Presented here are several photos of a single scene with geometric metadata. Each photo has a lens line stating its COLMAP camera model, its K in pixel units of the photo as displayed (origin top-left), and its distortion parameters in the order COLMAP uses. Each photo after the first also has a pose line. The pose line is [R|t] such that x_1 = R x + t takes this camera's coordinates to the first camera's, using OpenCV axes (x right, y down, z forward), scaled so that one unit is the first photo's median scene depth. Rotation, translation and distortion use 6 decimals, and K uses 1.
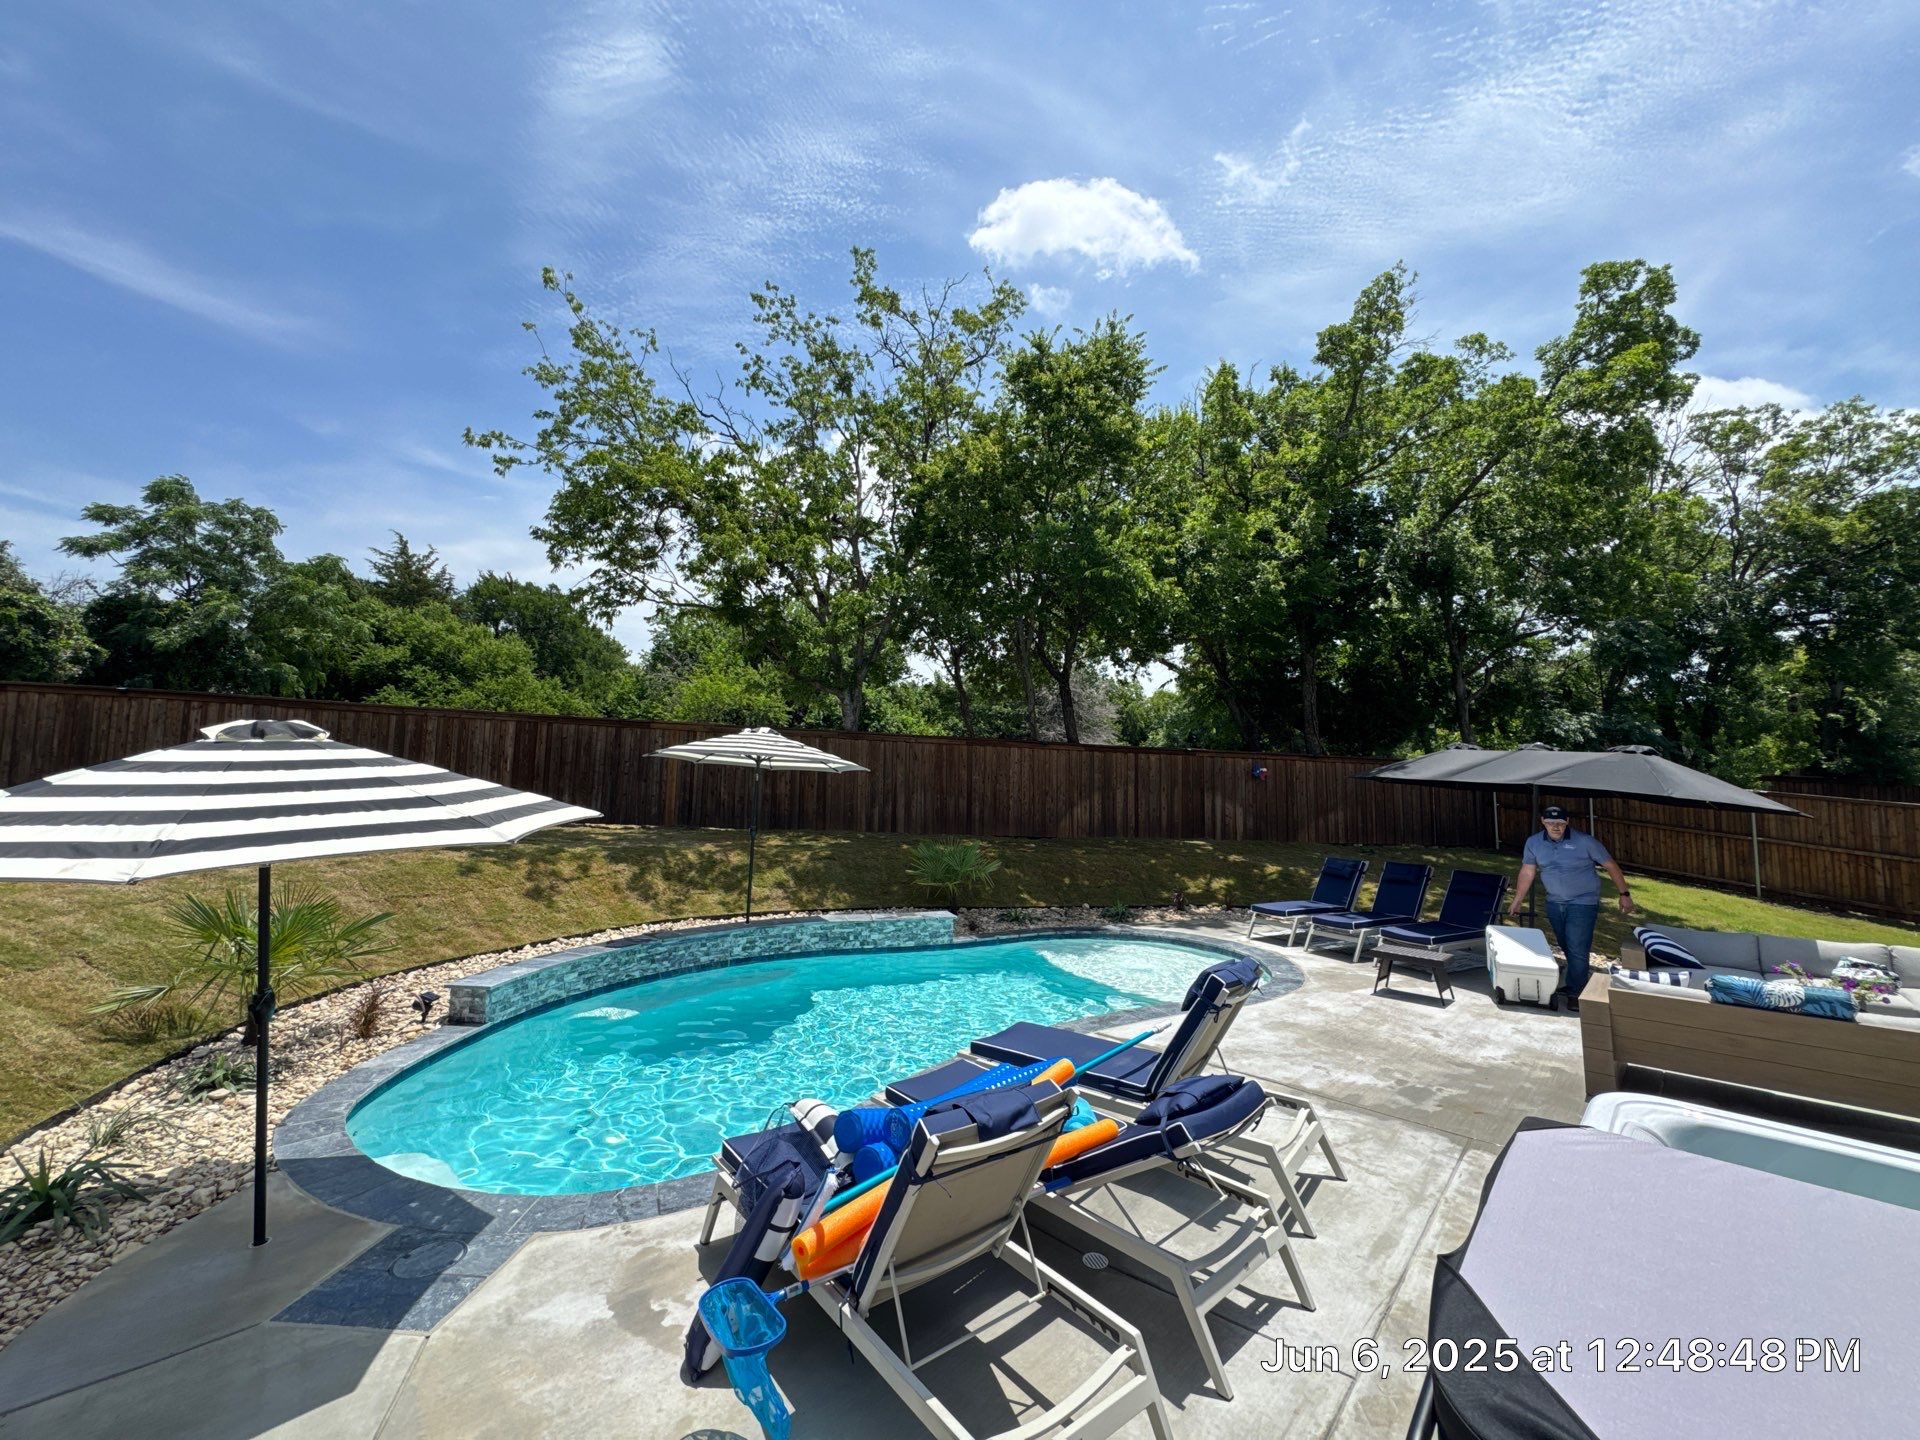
lens RADIAL K [[759.6, 0, 963.9], [0, 759.6, 712.0], [0, 0, 1]] dist [-0.000959, -0.000301]
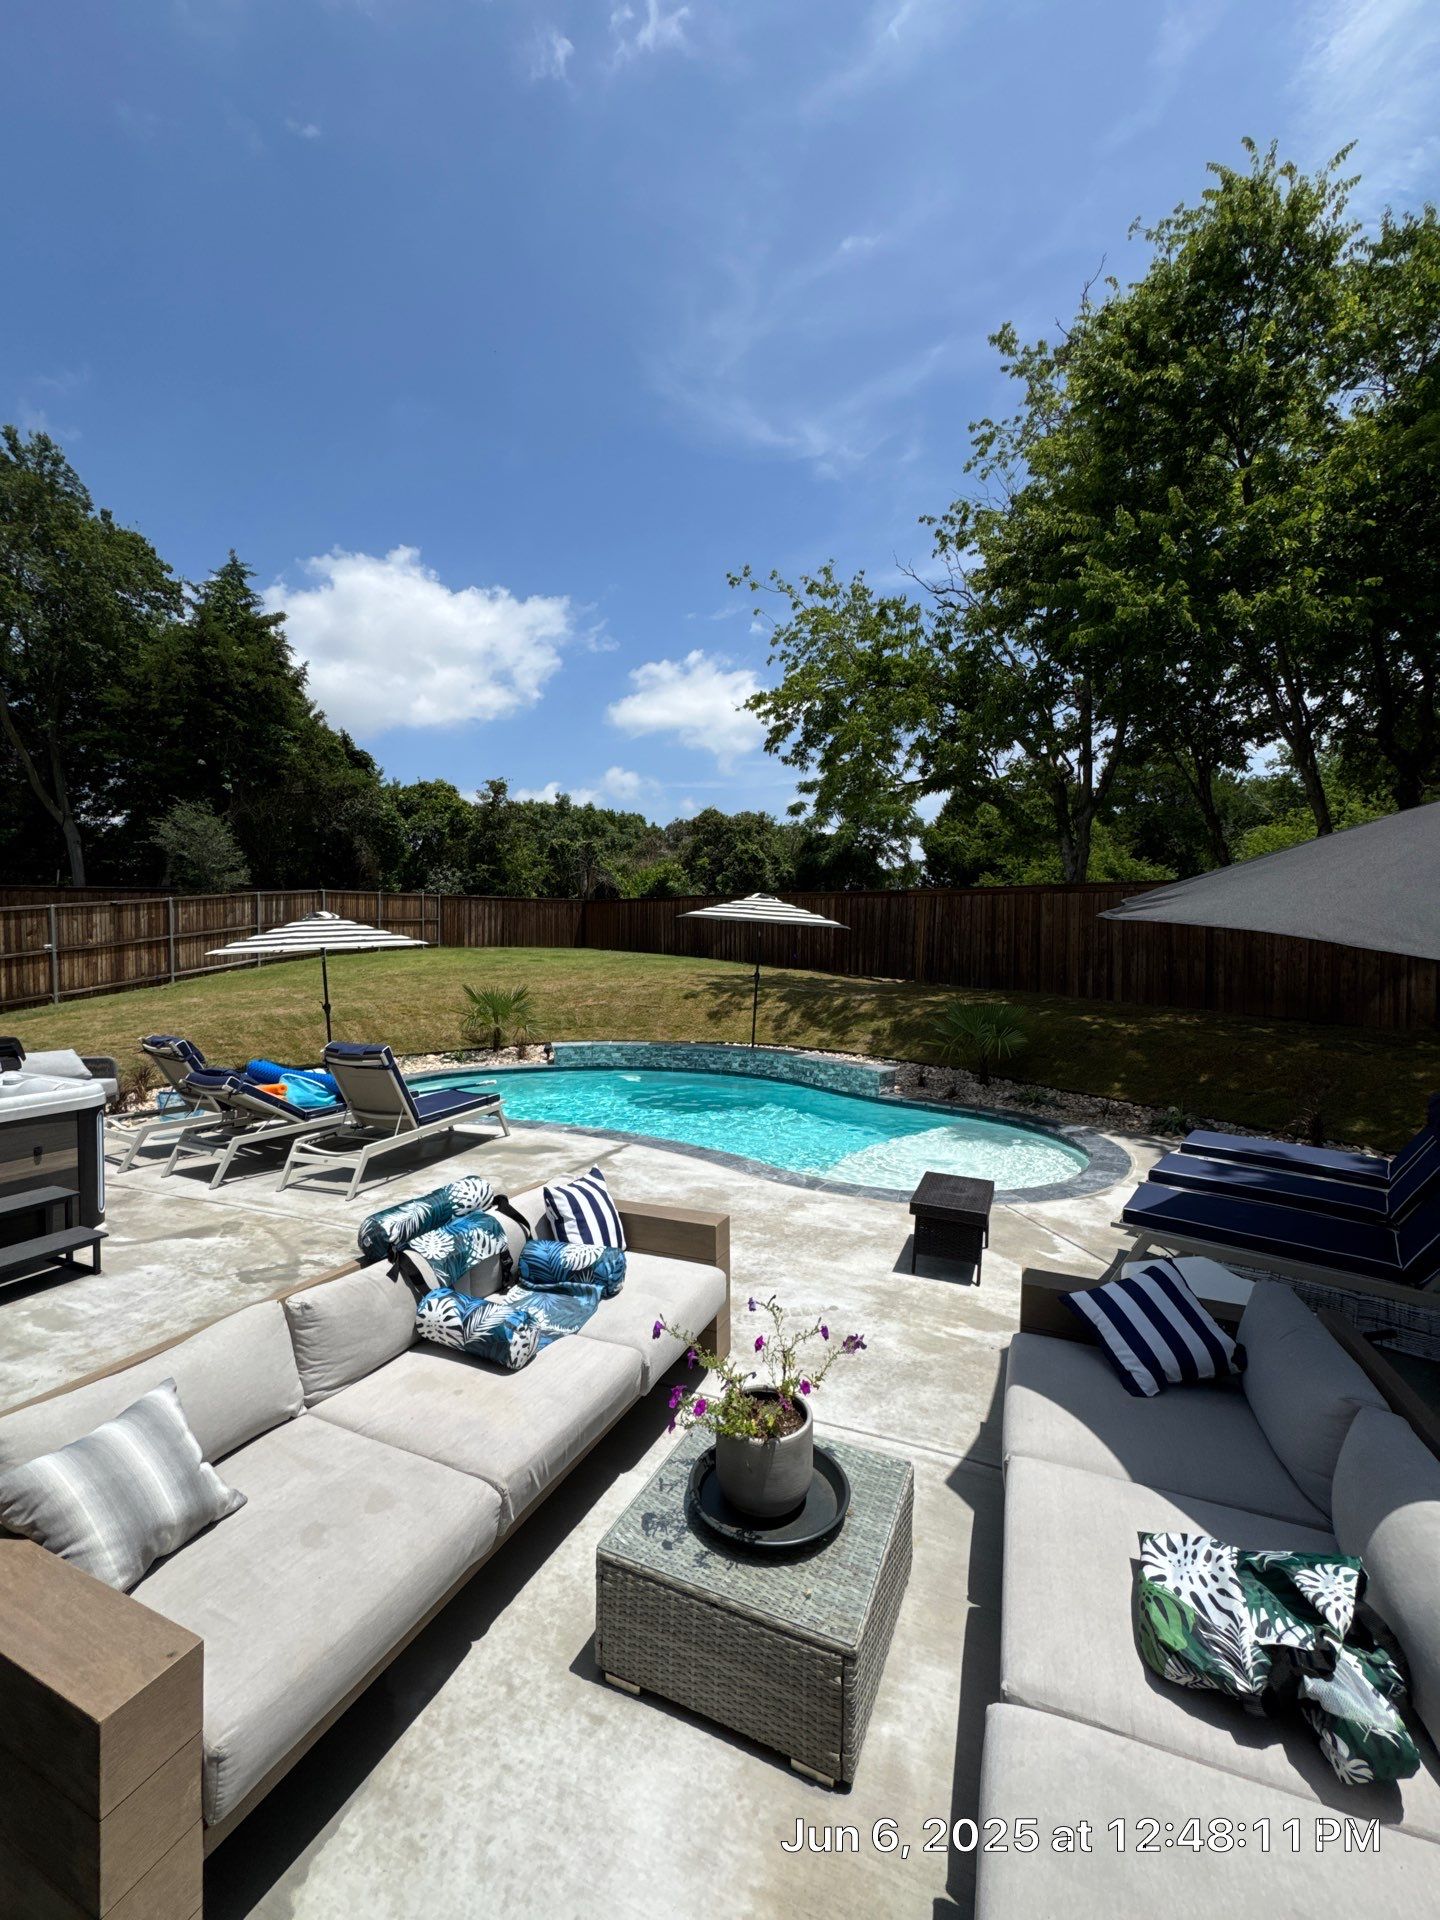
lens RADIAL K [[759.6, 0, 725.6], [0, 759.6, 957.4], [0, 0, 1]] dist [-0.000959, -0.000301]
pose [[0.362668, 0.006241, -0.931897, 0.904574], [0.083218, 0.995766, 0.039055, 0.075079], [0.928195, -0.091715, 0.360613, 0.522079]]
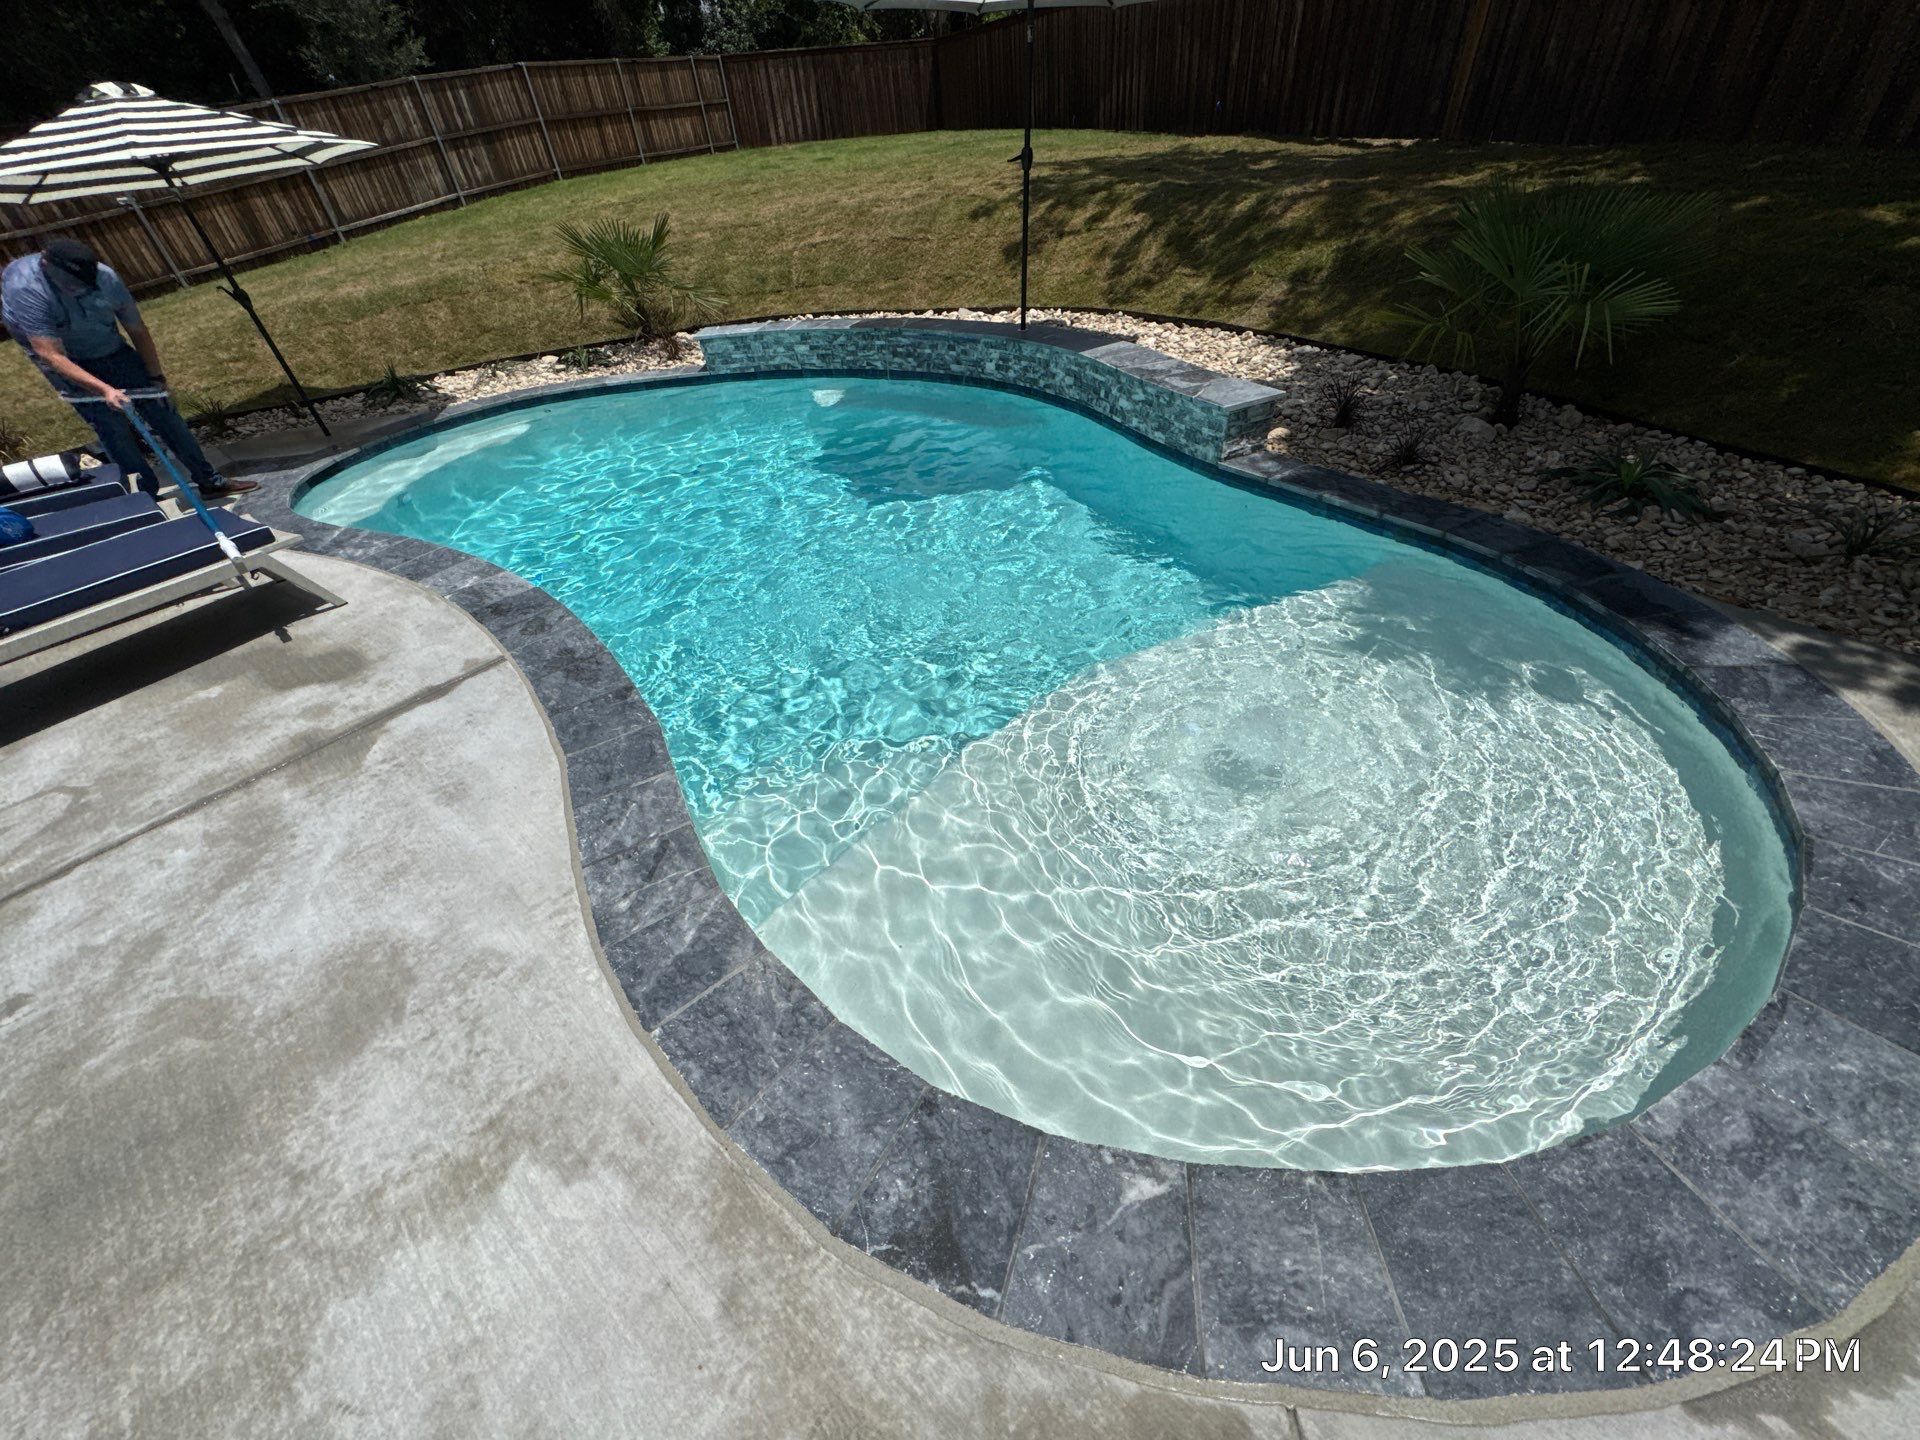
lens RADIAL K [[759.6, 0, 965.3], [0, 759.6, 712.8], [0, 0, 1]] dist [-0.000959, -0.000301]
pose [[0.113956, 0.585299, -0.802770, 0.441643], [0.170047, 0.784618, 0.596203, 0.140900], [0.978825, -0.204449, -0.010116, 0.907601]]
